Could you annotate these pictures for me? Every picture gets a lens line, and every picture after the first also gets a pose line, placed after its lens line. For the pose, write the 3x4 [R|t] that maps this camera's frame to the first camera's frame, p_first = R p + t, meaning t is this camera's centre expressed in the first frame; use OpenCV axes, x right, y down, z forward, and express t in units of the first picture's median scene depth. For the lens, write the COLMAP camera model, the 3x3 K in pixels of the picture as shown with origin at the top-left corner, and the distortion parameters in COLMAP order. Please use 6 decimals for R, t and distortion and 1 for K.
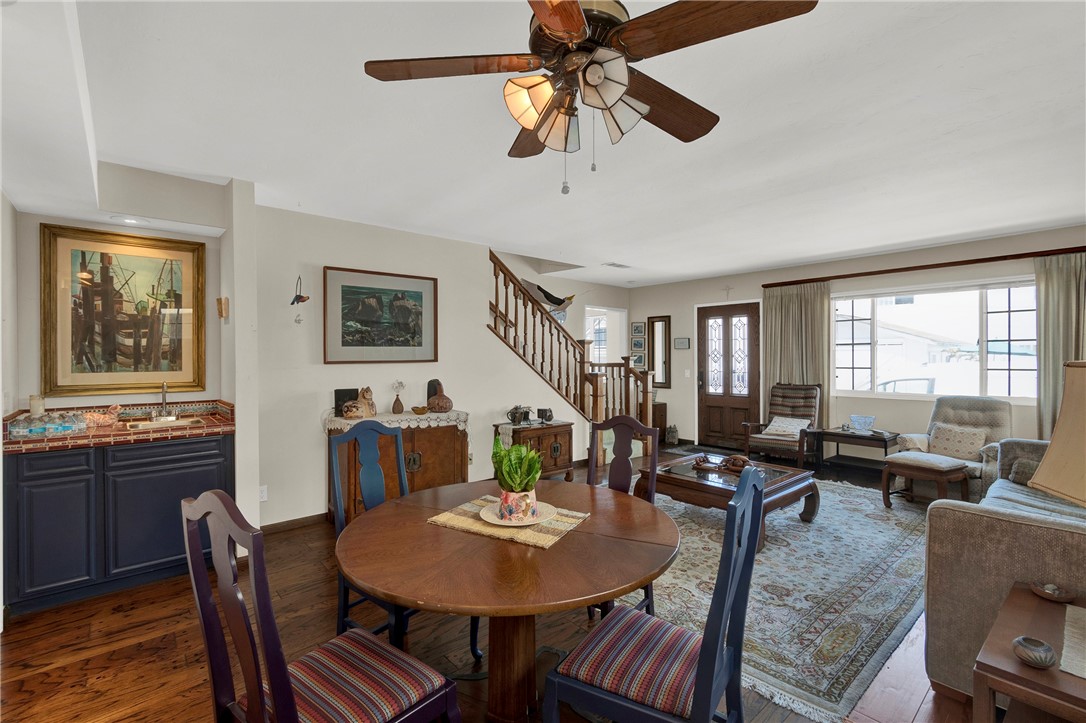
lens RADIAL K [[479.5, 0, 537.1], [0, 479.5, 356.5], [0, 0, 1]] dist [0.003122, -0.002079]
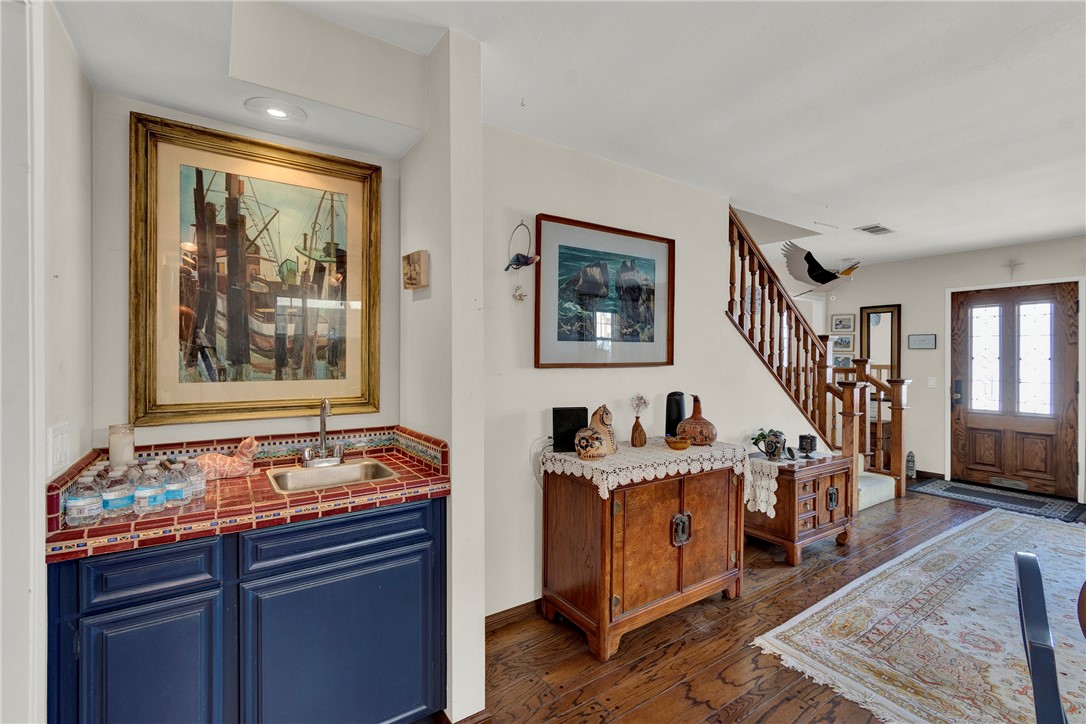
lens RADIAL K [[479.5, 0, 540.6], [0, 479.5, 357.1], [0, 0, 1]] dist [0.003122, -0.002079]
pose [[0.993397, 0.004980, -0.114616, -0.437426], [-0.005277, 0.999983, -0.002294, 0.003205], [0.114603, 0.002884, 0.993407, 0.441304]]
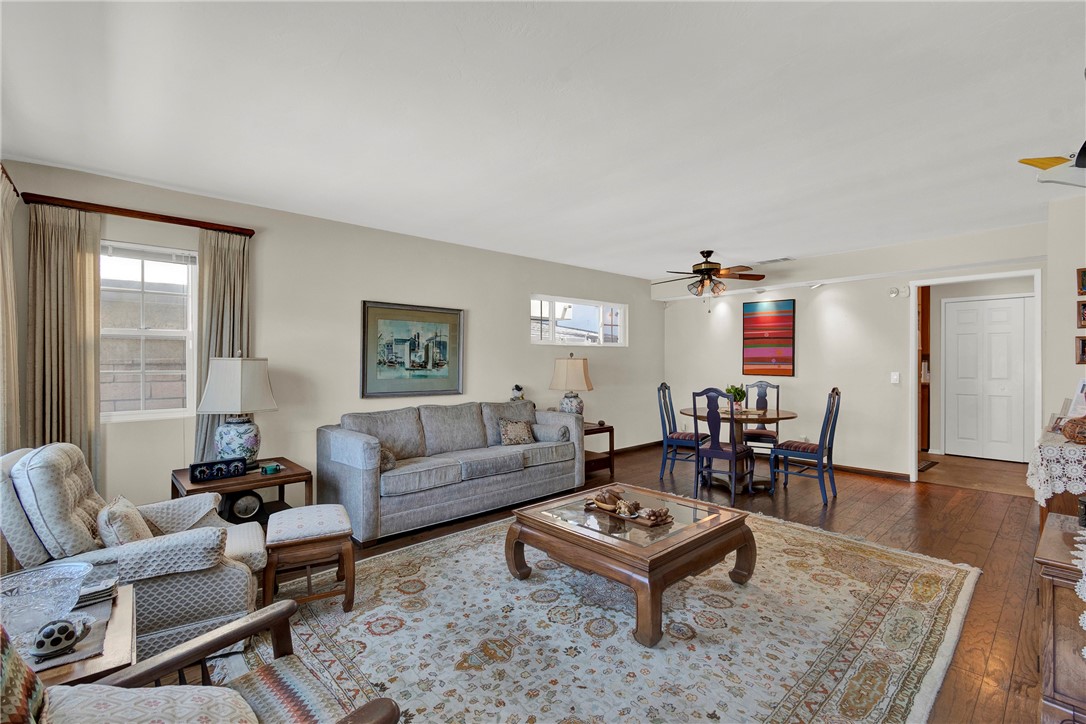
lens RADIAL K [[479.5, 0, 537.9], [0, 479.5, 359.8], [0, 0, 1]] dist [0.003122, -0.002079]
pose [[-0.999595, -0.004505, -0.028103, 0.651282], [-0.004673, 0.999972, 0.005924, 0.008762], [0.028075, 0.006053, -0.999587, 2.038984]]
